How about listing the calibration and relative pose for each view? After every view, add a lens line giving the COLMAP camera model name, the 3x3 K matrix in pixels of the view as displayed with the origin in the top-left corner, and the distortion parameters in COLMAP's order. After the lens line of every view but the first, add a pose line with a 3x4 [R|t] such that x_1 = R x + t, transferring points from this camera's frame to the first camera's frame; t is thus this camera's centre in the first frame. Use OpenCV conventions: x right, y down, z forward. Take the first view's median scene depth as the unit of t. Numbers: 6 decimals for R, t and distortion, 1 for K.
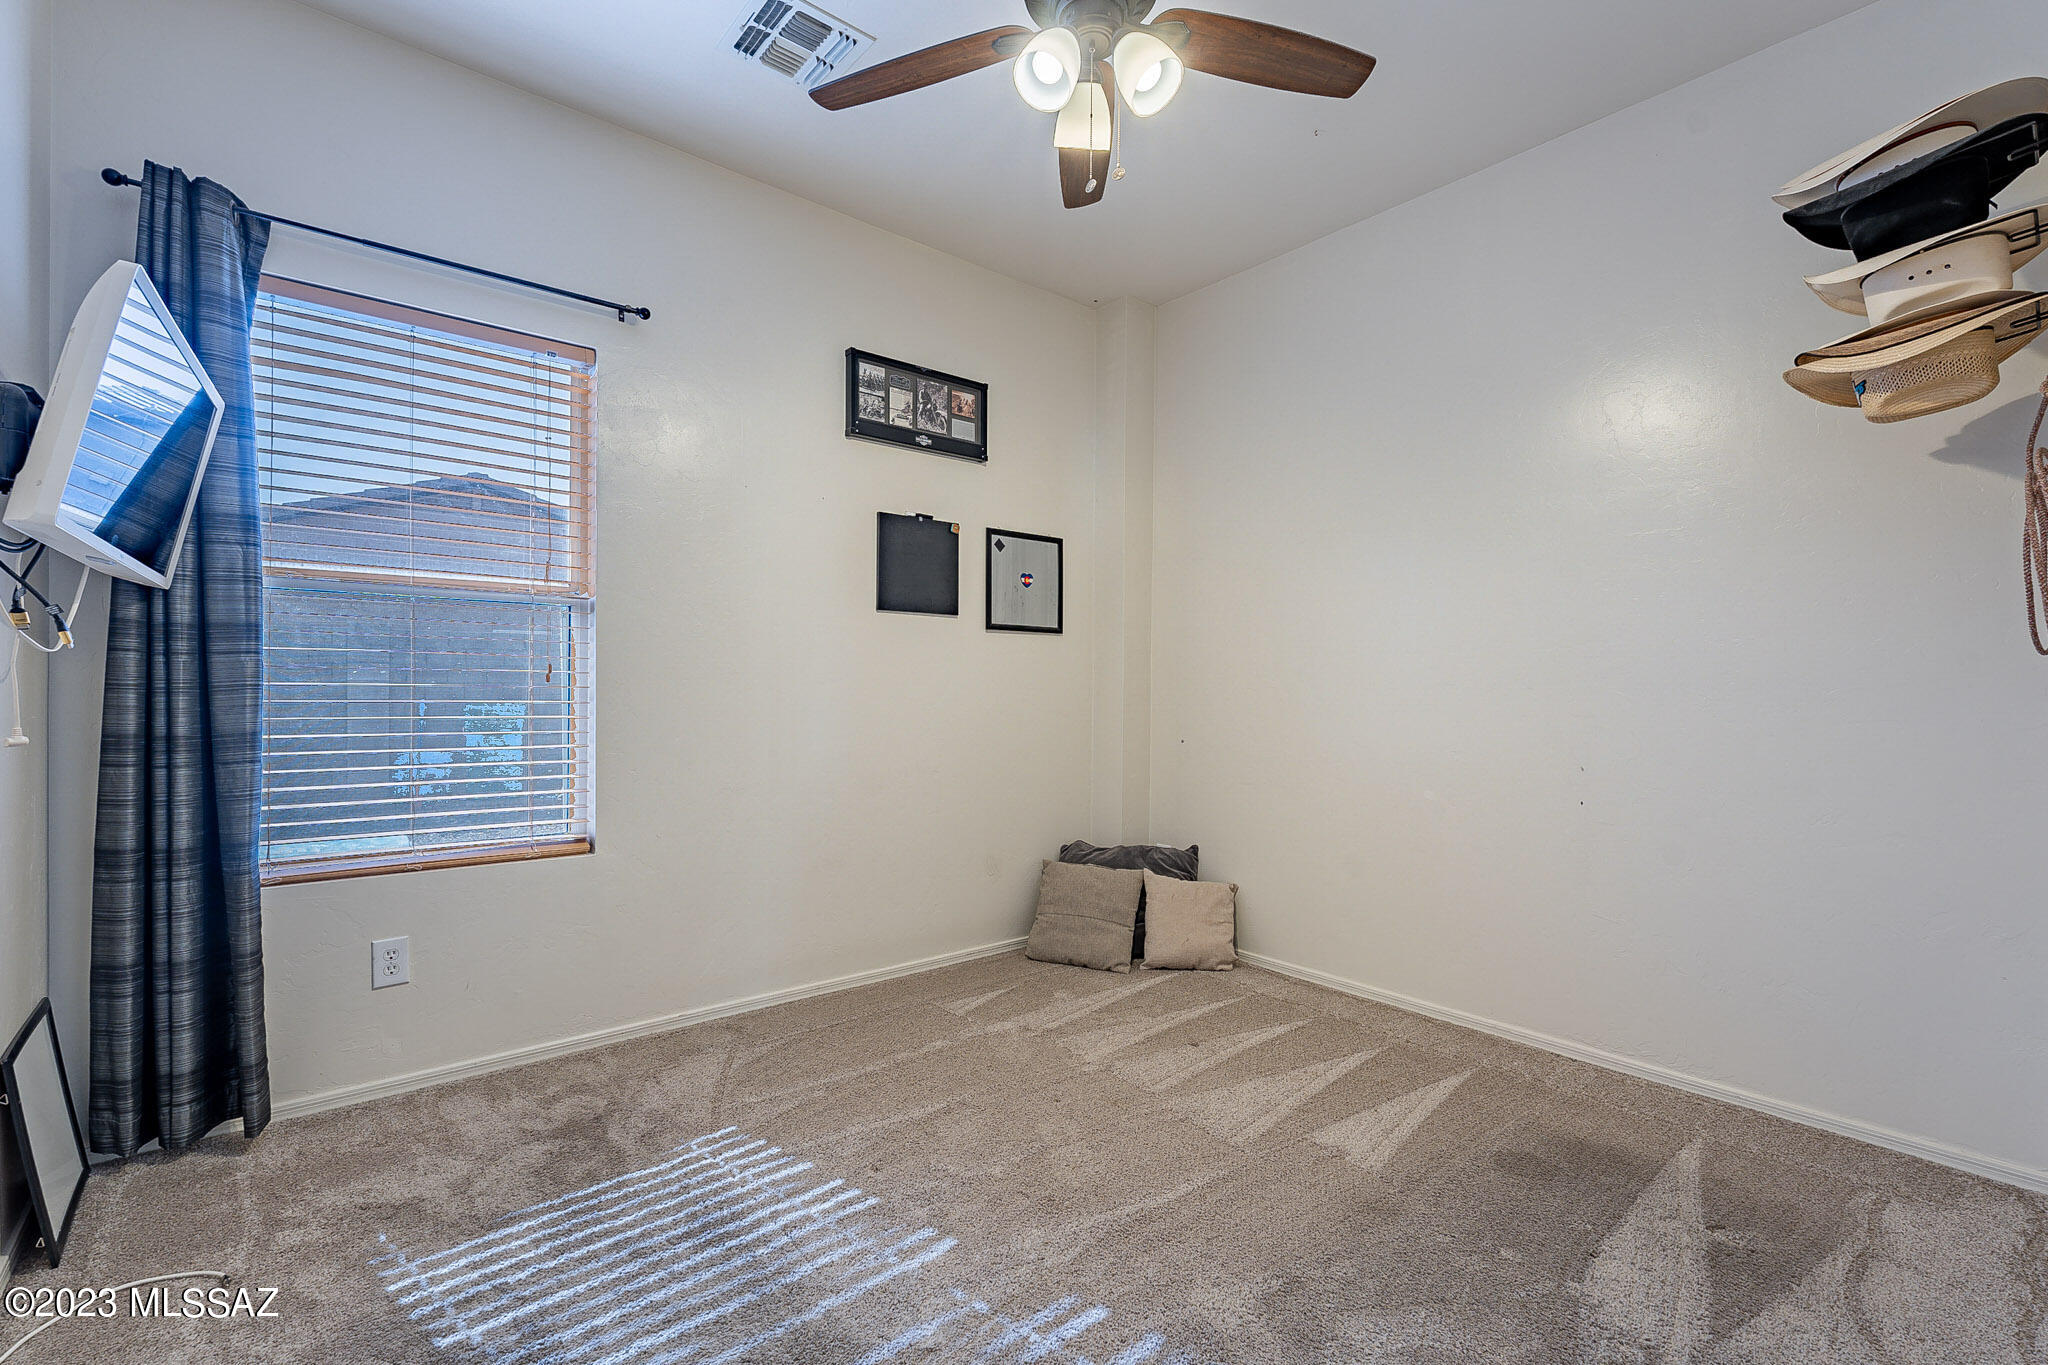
lens RADIAL K [[898.7, 0, 1032.7], [0, 898.7, 685.2], [0, 0, 1]] dist [-0.007824, 0.001212]
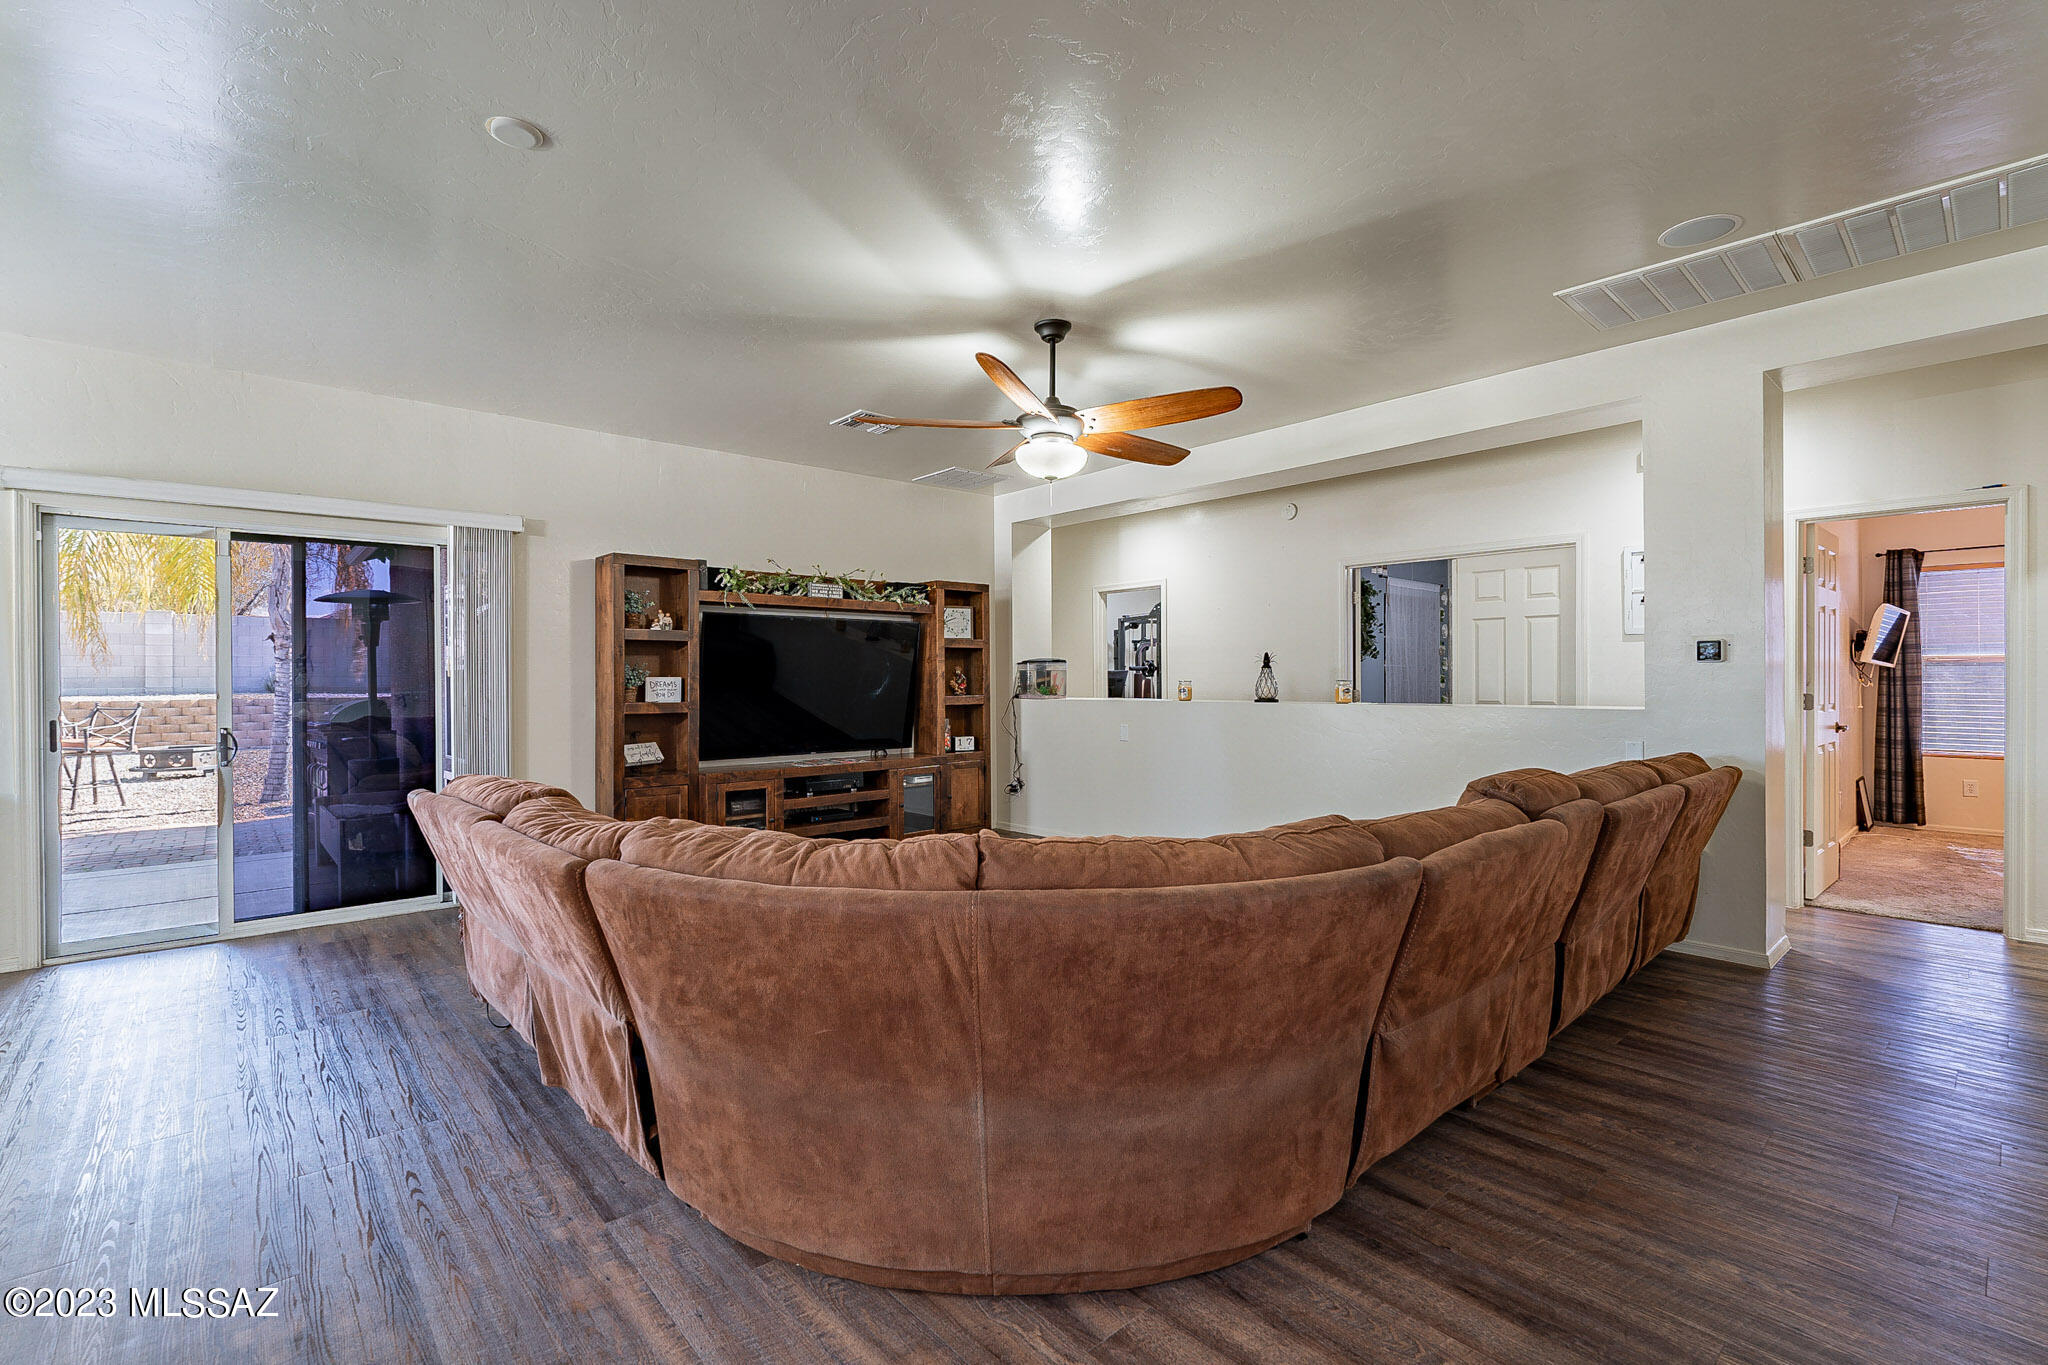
lens RADIAL K [[898.7, 0, 1044.9], [0, 898.7, 680.5], [0, 0, 1]] dist [-0.007824, 0.001212]
pose [[0.019052, -0.000006, -0.999818, 2.517704], [0.007084, 0.999975, 0.000129, -0.077289], [0.999793, -0.007085, 0.019052, -2.444772]]
